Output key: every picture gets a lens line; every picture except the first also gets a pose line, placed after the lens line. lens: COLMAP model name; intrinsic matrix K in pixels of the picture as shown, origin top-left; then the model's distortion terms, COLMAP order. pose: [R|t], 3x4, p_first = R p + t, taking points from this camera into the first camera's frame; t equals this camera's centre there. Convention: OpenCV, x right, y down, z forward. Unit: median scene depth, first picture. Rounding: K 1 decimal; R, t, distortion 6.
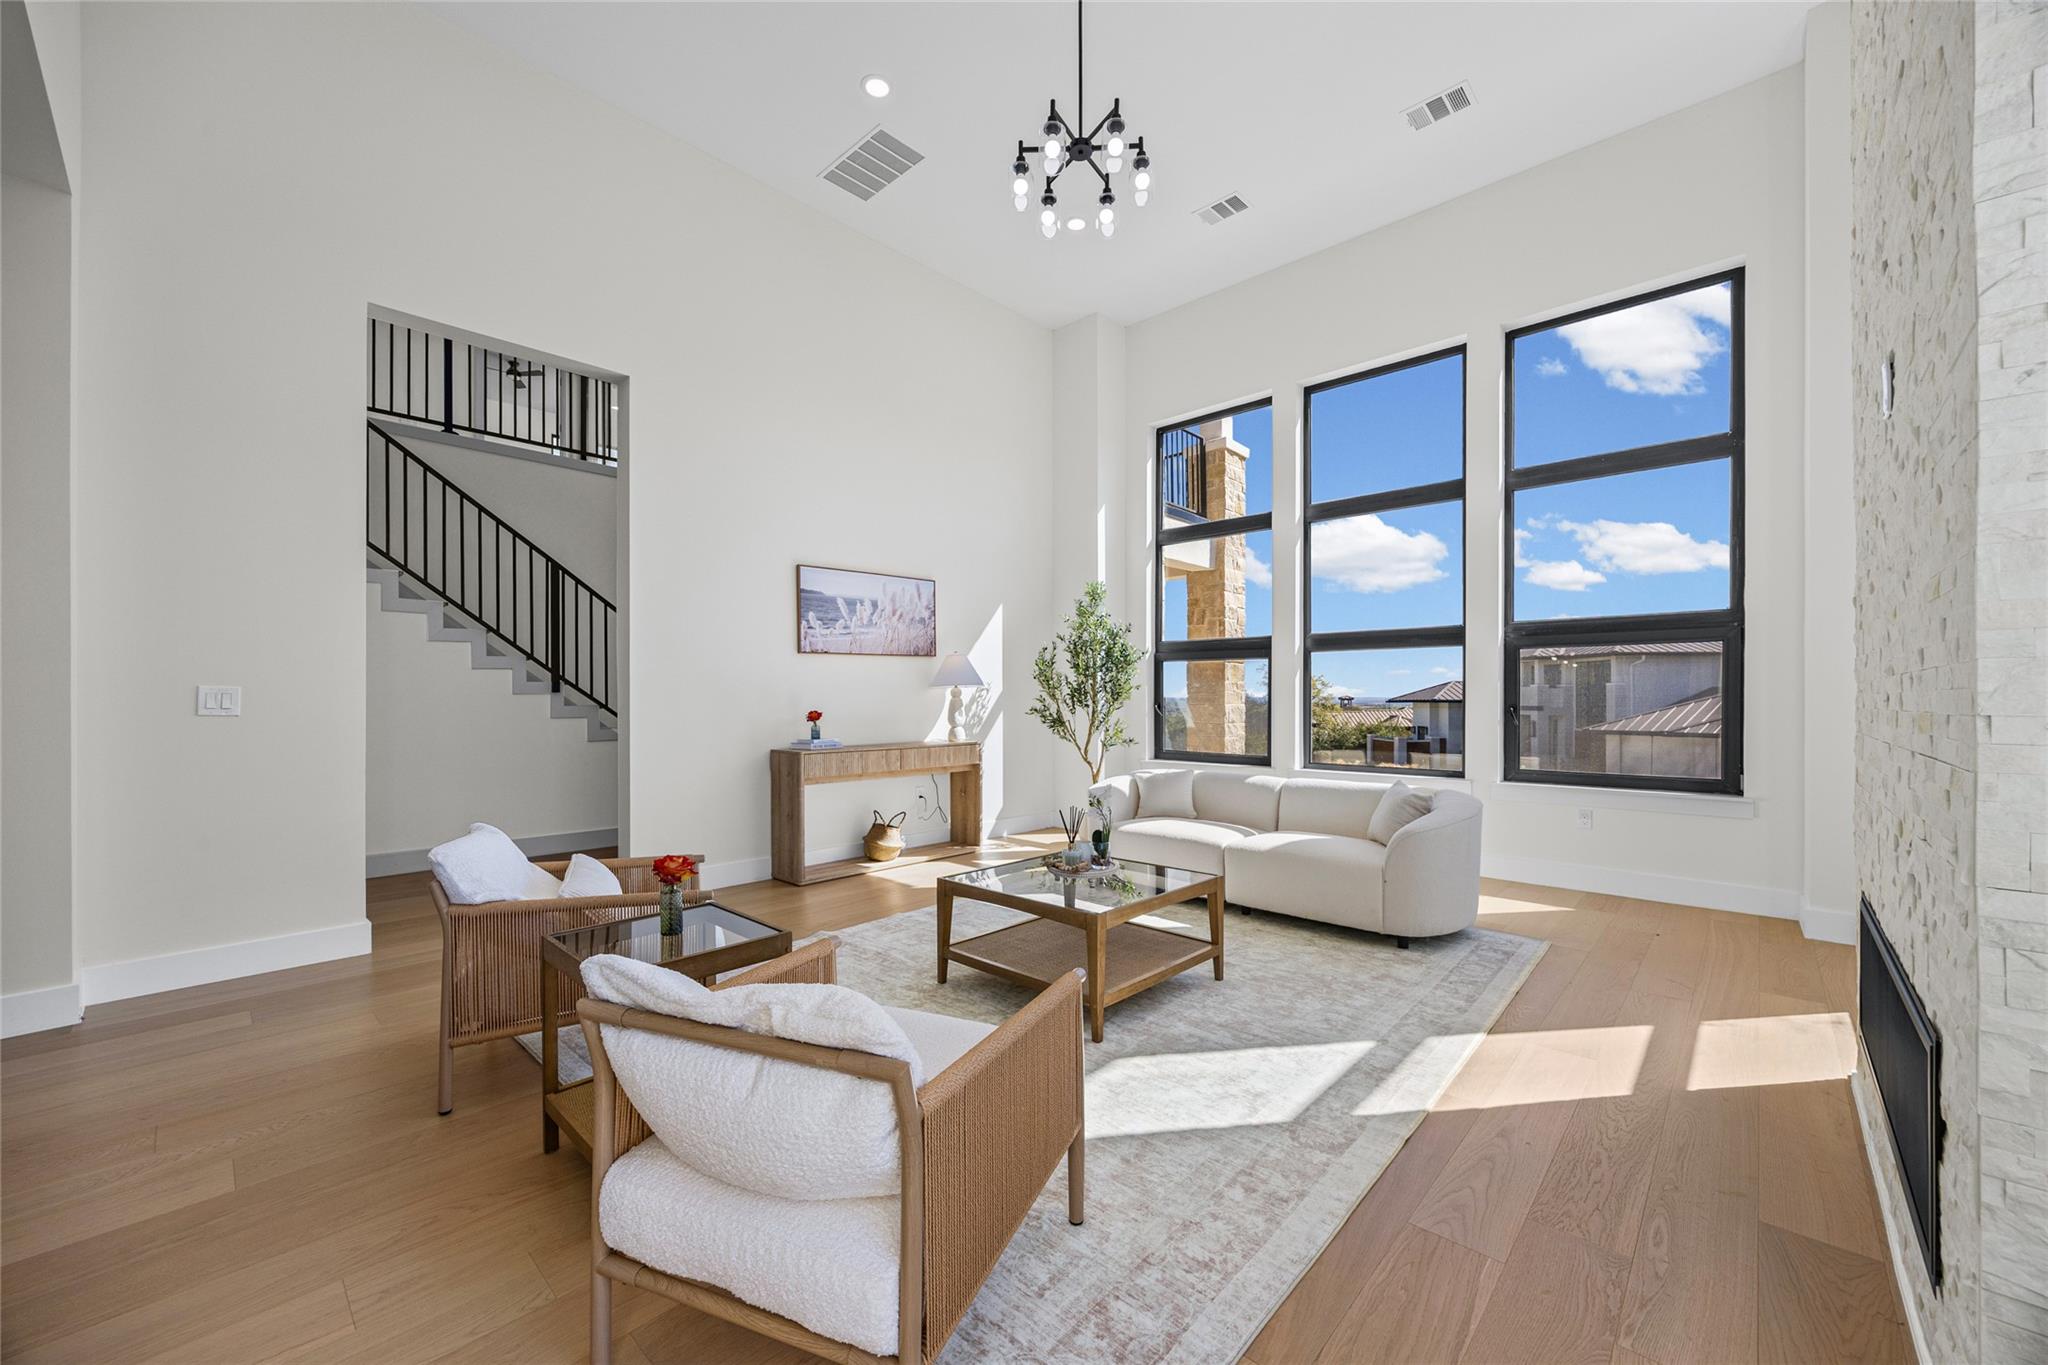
lens RADIAL K [[788.2, 0, 1021.4], [0, 788.2, 696.4], [0, 0, 1]] dist [0.000939, 0.000166]
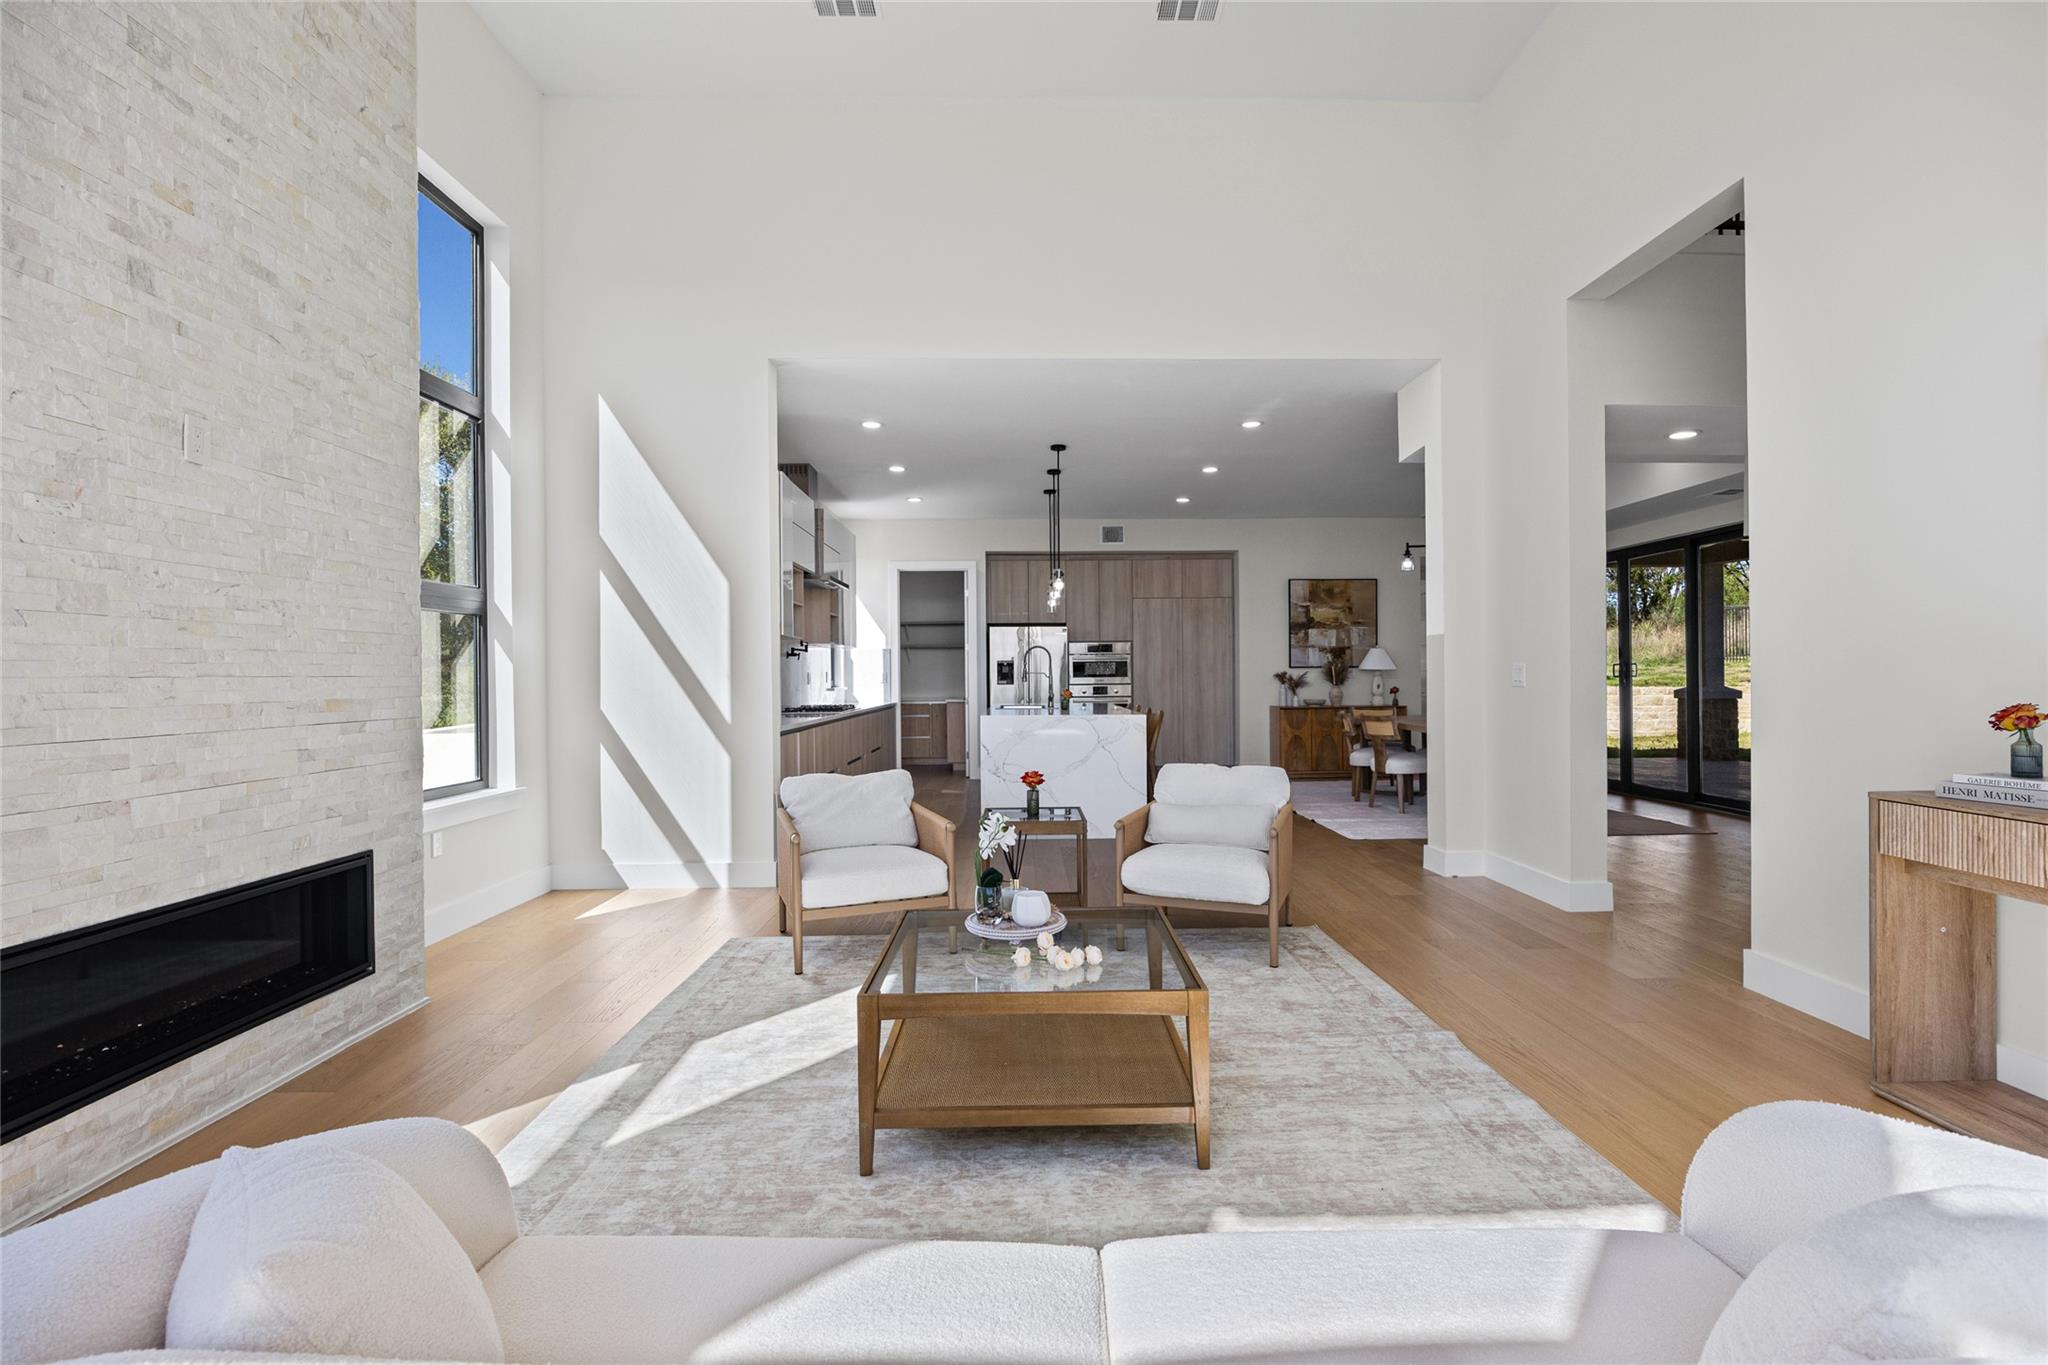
lens RADIAL K [[969.0, 0, 1036.2], [0, 969.0, 672.1], [0, 0, 1]] dist [-0.004713, -0.000149]
pose [[-0.718899, 0.011202, -0.695024, 0.470604], [0.014152, 0.999899, 0.001478, -0.004938], [0.694970, -0.008774, -0.718985, 1.157829]]
